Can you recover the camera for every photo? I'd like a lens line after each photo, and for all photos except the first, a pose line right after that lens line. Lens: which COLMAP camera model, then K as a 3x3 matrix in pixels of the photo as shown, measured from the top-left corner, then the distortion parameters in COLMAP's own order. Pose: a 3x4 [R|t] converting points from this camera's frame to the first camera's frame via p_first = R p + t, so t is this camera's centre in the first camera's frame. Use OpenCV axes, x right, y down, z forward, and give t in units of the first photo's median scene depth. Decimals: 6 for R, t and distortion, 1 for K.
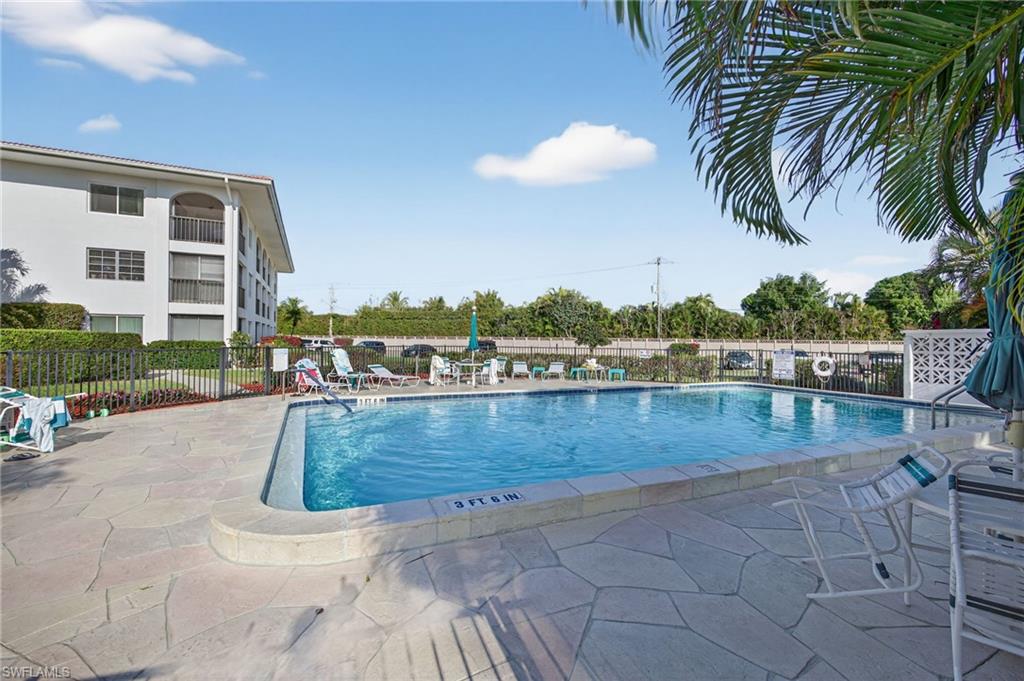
lens RADIAL K [[460.4, 0, 514.6], [0, 460.4, 339.9], [0, 0, 1]] dist [-0.001951, 0.000359]
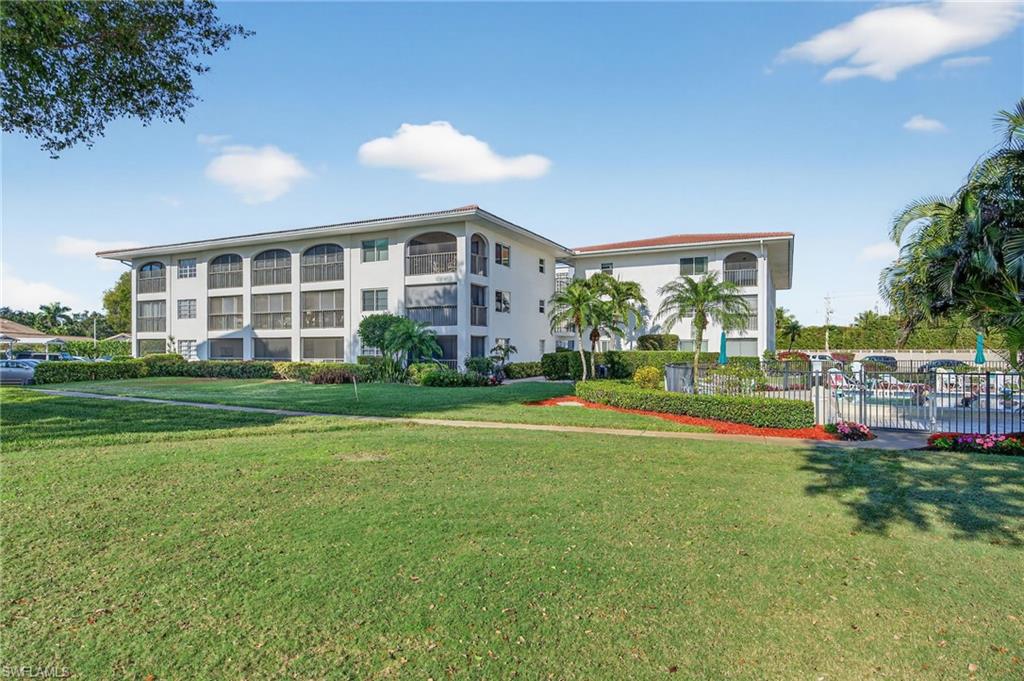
lens RADIAL K [[581.9, 0, 513.2], [0, 581.9, 345.1], [0, 0, 1]] dist [-0.003509, -0.000264]
pose [[0.652227, -0.022728, -0.757683, 0.143511], [0.010356, 0.999724, -0.021074, -0.002516], [0.757953, 0.005898, 0.652283, -0.482845]]
